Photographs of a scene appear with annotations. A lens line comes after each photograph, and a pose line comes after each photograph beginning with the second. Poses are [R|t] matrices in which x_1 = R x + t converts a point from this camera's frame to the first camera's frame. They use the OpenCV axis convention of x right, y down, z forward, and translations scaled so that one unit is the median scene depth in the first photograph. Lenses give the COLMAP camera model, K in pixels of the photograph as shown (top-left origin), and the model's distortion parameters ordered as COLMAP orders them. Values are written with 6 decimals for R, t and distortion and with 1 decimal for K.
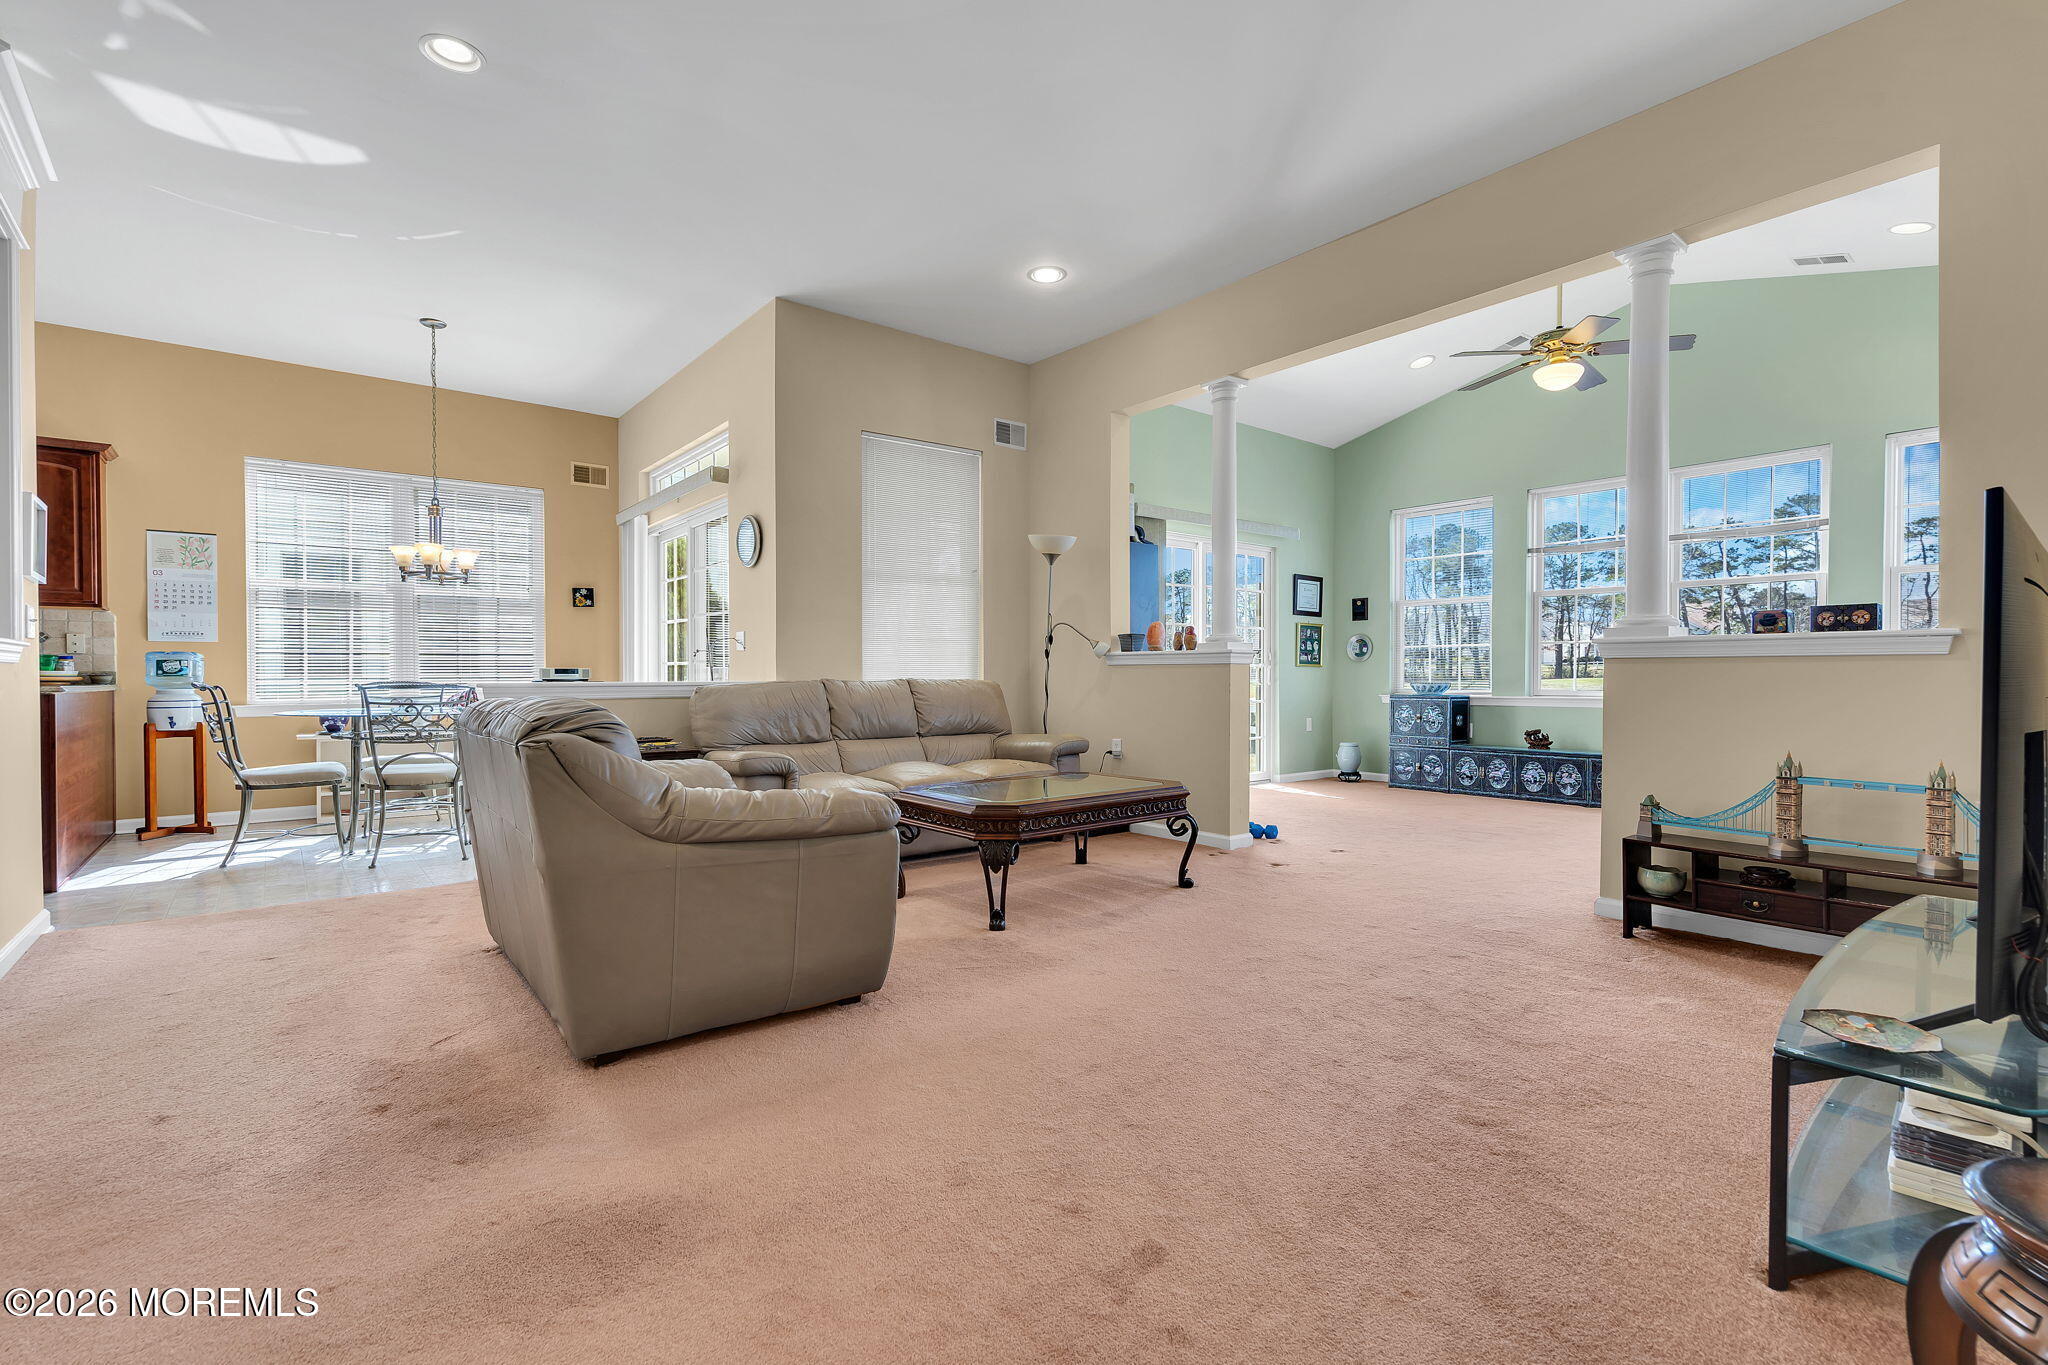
lens RADIAL K [[927.6, 0, 1007.0], [0, 927.6, 685.2], [0, 0, 1]] dist [0.001792, 0.001570]
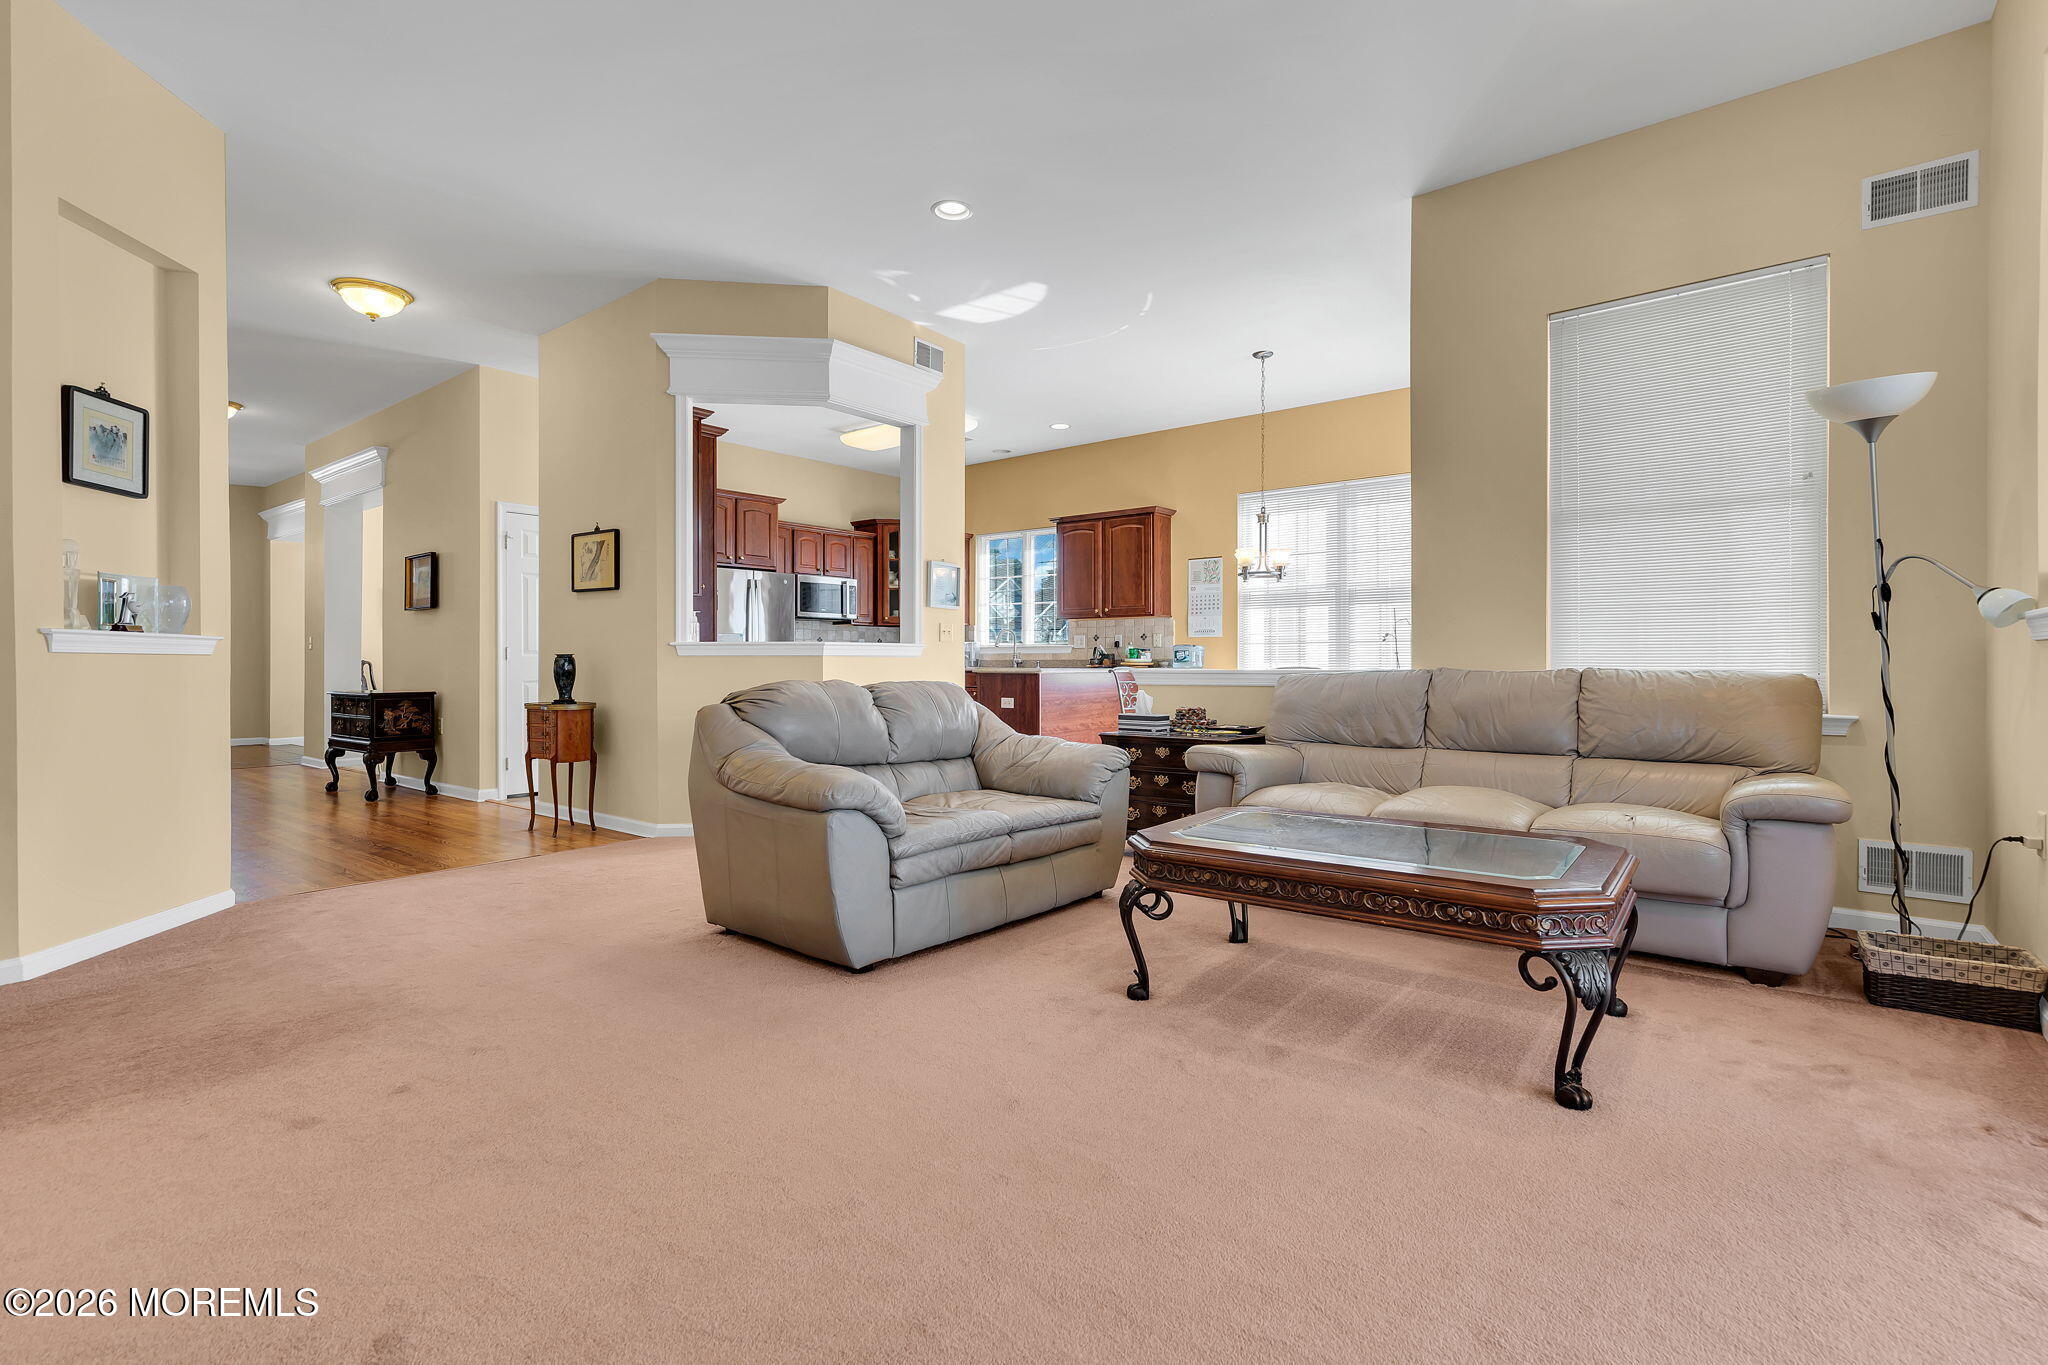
lens RADIAL K [[927.6, 0, 1016.3], [0, 927.6, 665.8], [0, 0, 1]] dist [0.001792, 0.001570]
pose [[0.232546, 0.006064, -0.972566, 0.419208], [-0.008357, 0.999956, 0.004236, -0.007814], [0.972549, 0.007143, 0.232587, 0.426946]]
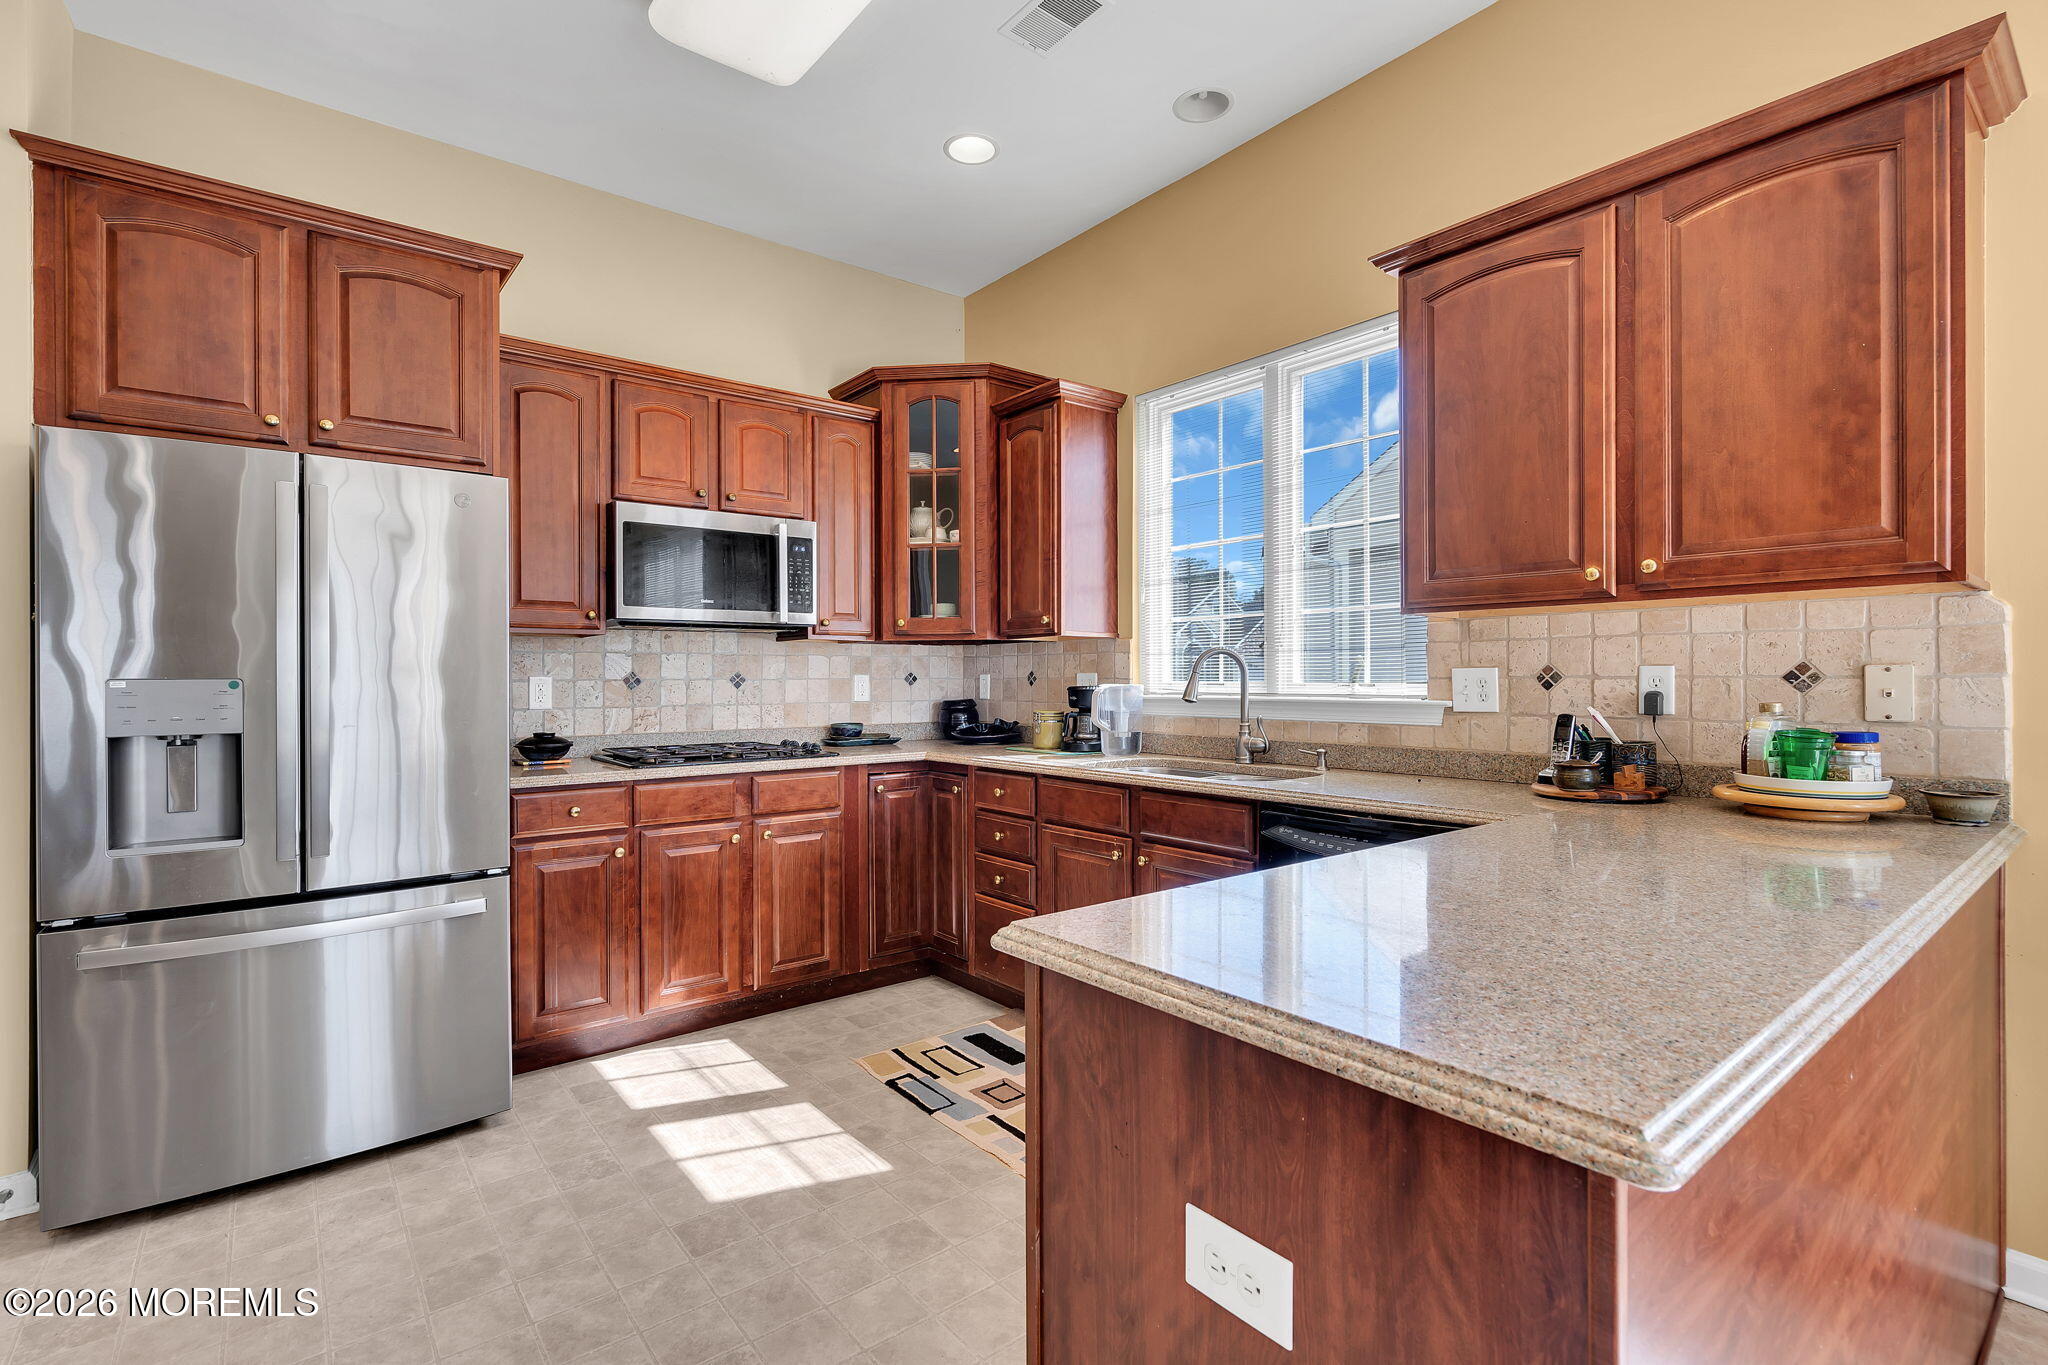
lens RADIAL K [[927.6, 0, 1015.9], [0, 927.6, 679.2], [0, 0, 1]] dist [0.001792, 0.001570]
pose [[0.004549, 0.004887, -0.999978, -0.656379], [-0.006050, 0.999970, 0.004859, -0.049951], [0.999971, 0.006027, 0.004578, 0.674512]]
